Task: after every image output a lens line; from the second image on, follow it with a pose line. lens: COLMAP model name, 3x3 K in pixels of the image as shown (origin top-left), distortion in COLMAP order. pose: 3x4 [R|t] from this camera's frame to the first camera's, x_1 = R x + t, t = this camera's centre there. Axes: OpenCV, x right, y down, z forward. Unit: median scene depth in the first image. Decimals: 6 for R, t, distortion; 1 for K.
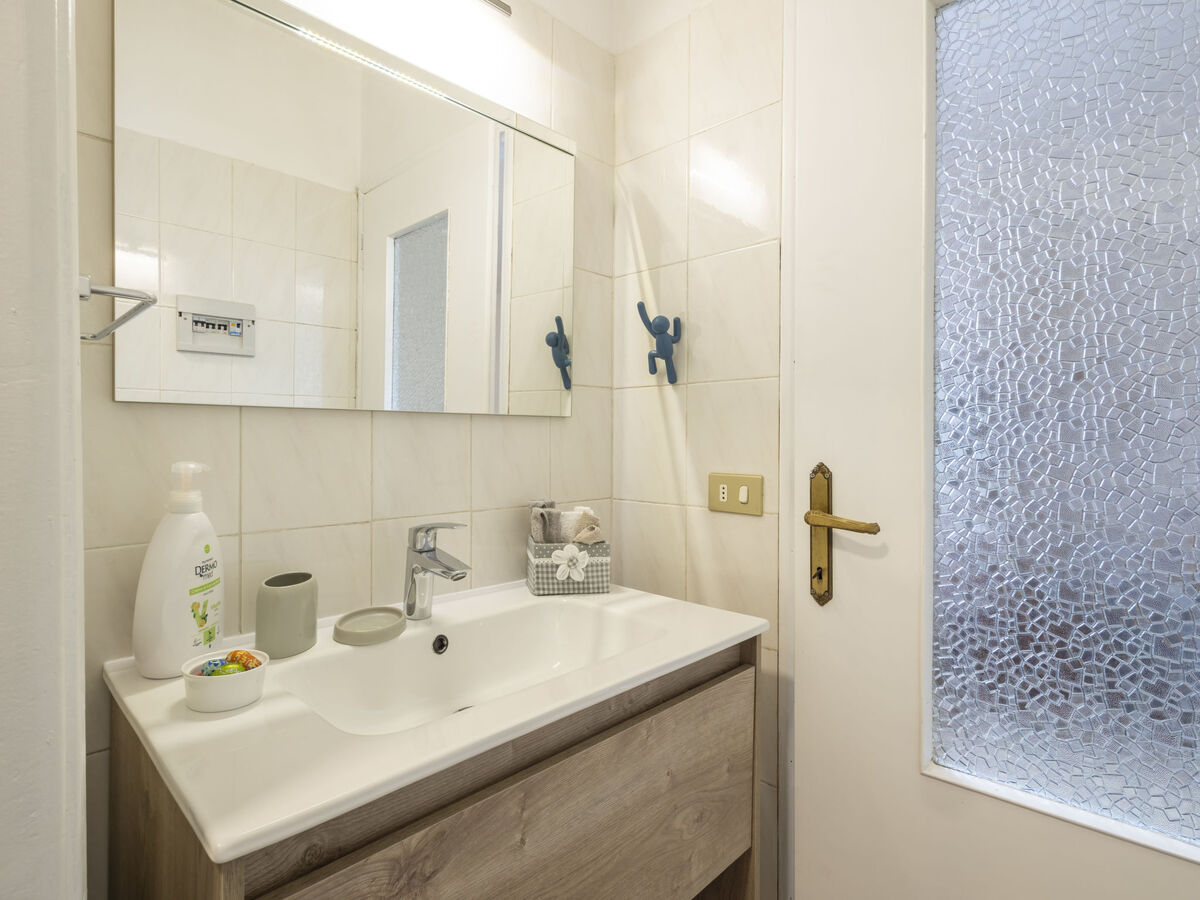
lens RADIAL K [[624.4, 0, 589.0], [0, 624.4, 441.0], [0, 0, 1]] dist [0.008727, -0.004722]
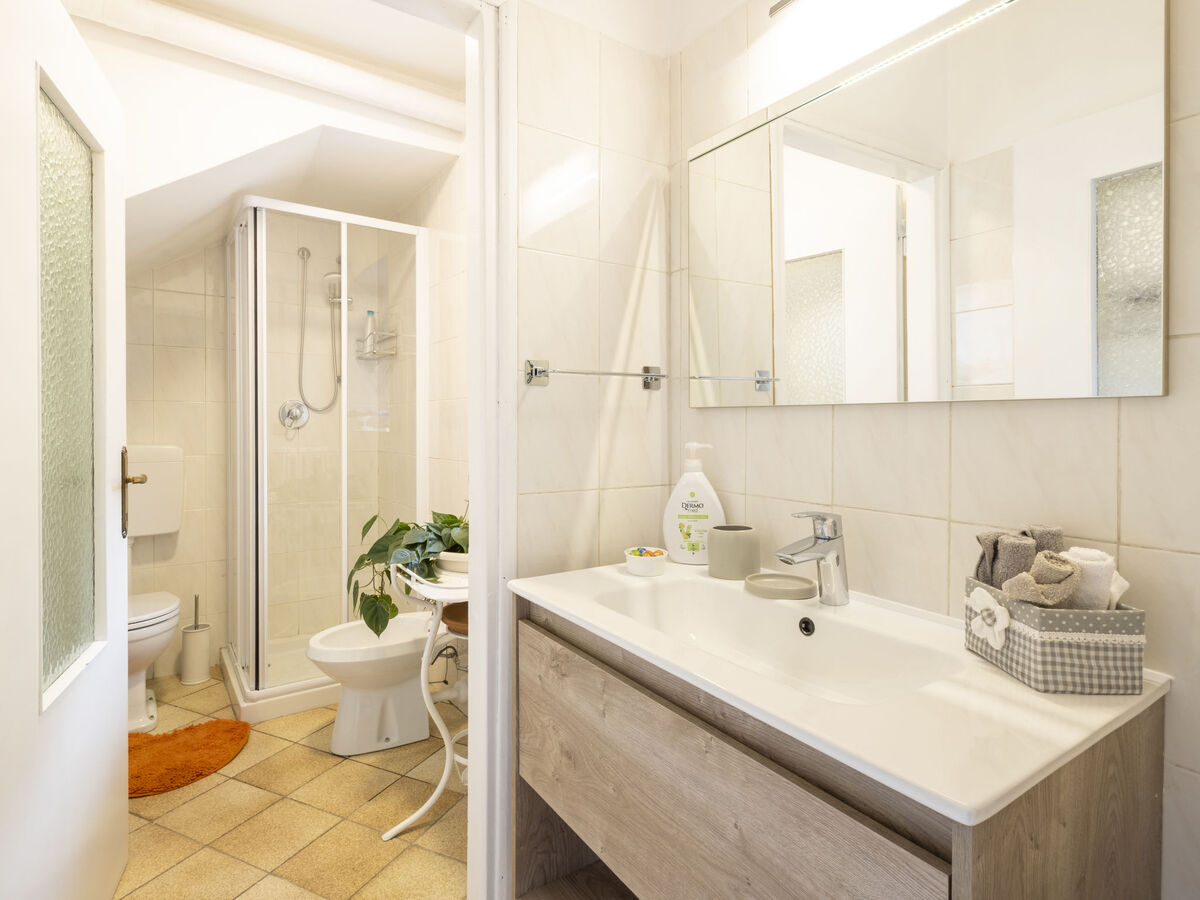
lens RADIAL K [[624.4, 0, 589.9], [0, 624.4, 442.1], [0, 0, 1]] dist [0.008727, -0.004722]
pose [[-0.210559, 0.019549, -0.977386, 1.082023], [-0.016048, 0.999596, 0.023451, -0.004804], [0.977449, 0.020623, -0.210160, 1.069117]]
